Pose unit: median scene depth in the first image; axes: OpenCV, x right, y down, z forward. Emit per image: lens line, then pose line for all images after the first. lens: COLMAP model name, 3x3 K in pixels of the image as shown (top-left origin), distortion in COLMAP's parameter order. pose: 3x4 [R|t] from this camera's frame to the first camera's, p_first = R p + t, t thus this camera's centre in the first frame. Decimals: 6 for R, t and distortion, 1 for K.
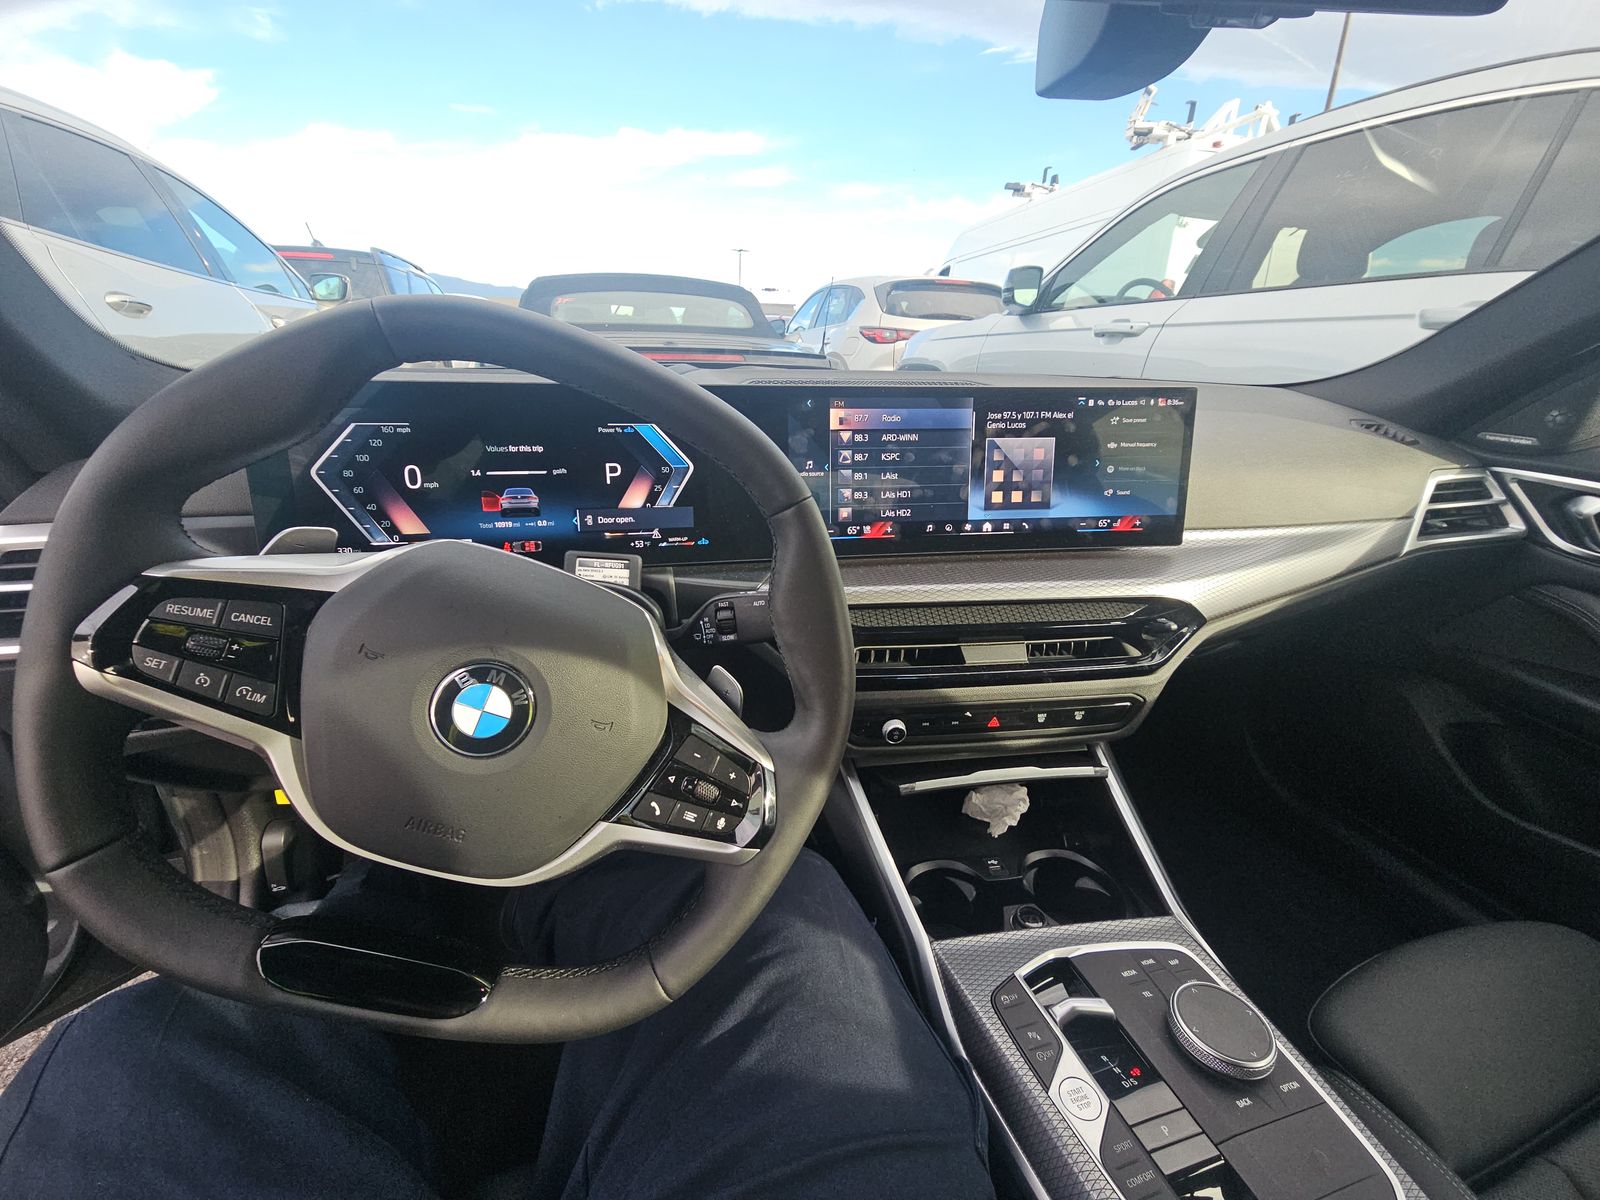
lens RADIAL K [[647.0, 0, 775.3], [0, 647.0, 586.7], [0, 0, 1]] dist [0.012690, -0.002242]
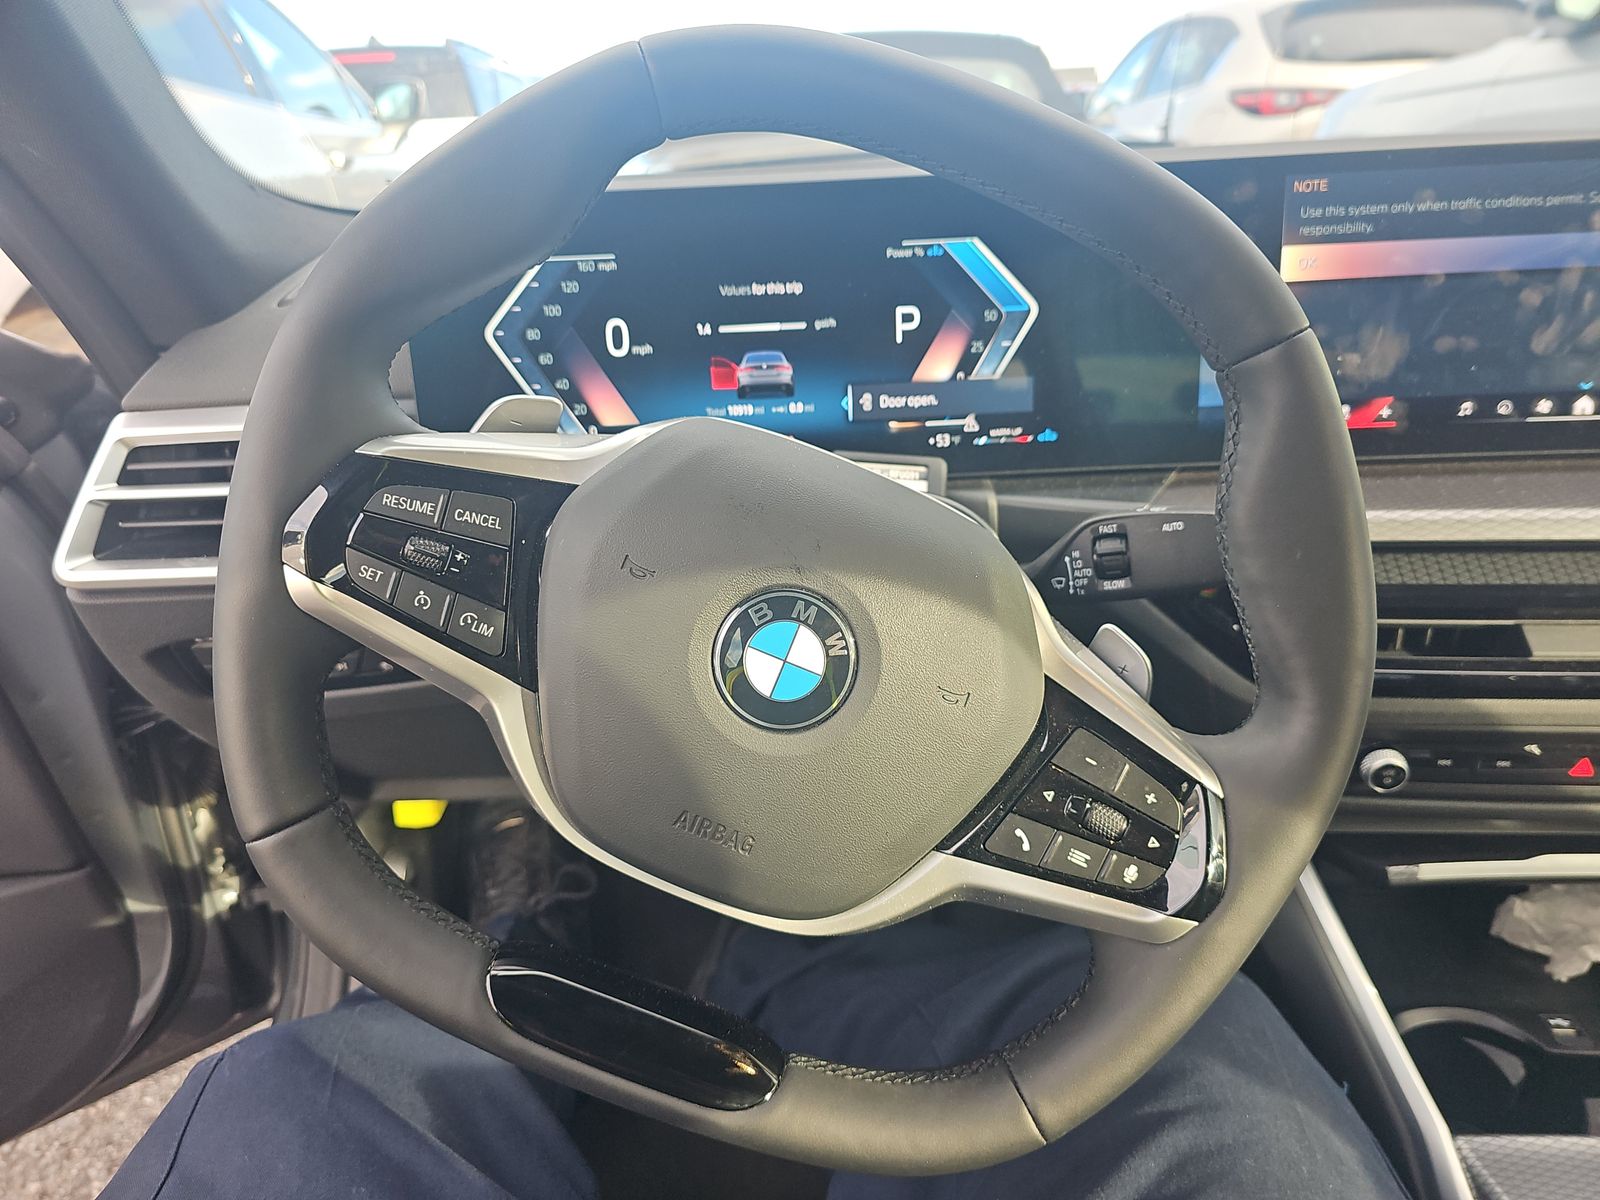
lens RADIAL K [[1062.1, 0, 777.1], [0, 1062.1, 613.0], [0, 0, 1]] dist [0.050528, -0.048556]
pose [[0.970150, 0.026417, -0.241064, -0.119779], [-0.014885, 0.998661, 0.049534, 0.053118], [0.242050, -0.044467, 0.969244, -0.032592]]
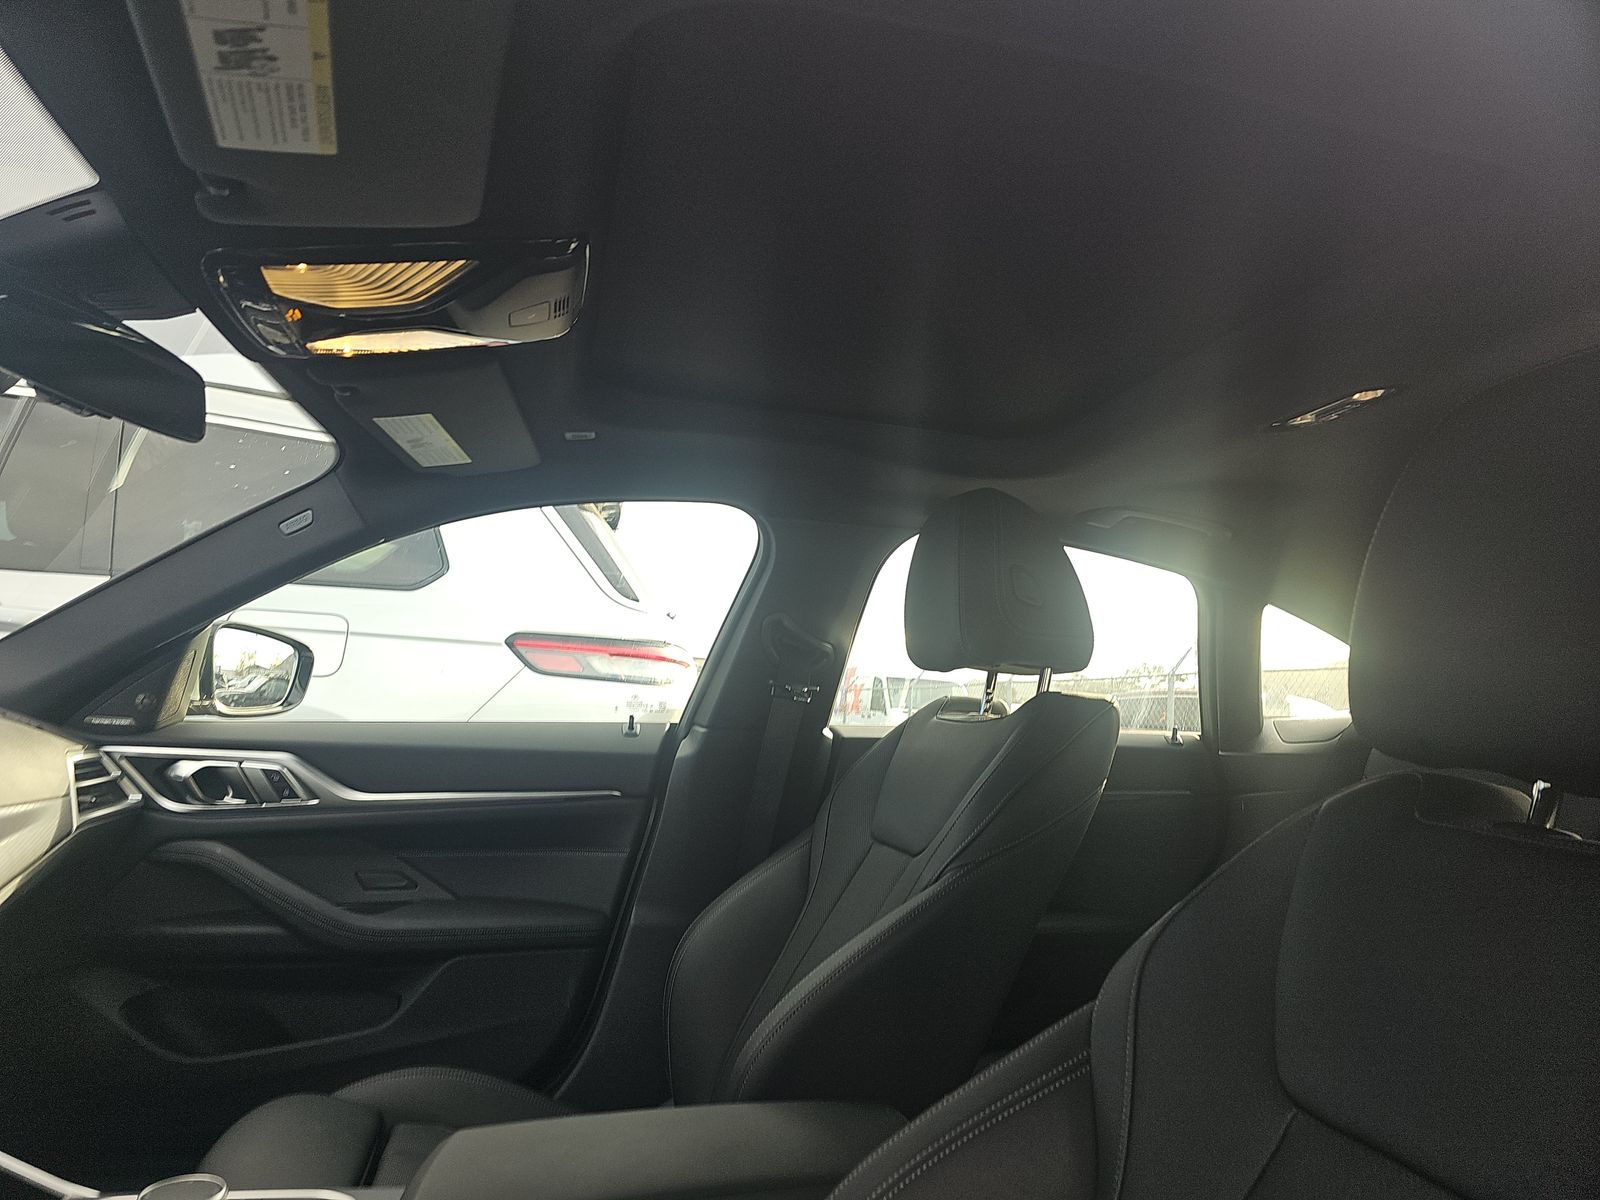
lens RADIAL K [[1062.1, 0, 799.8], [0, 1062.1, 607.0], [0, 0, 1]] dist [0.050528, -0.048556]
pose [[0.032006, 0.081608, 0.996150, -0.977232], [0.302673, 0.949072, -0.087476, 0.150614], [-0.952557, 0.304307, 0.005675, -0.258806]]
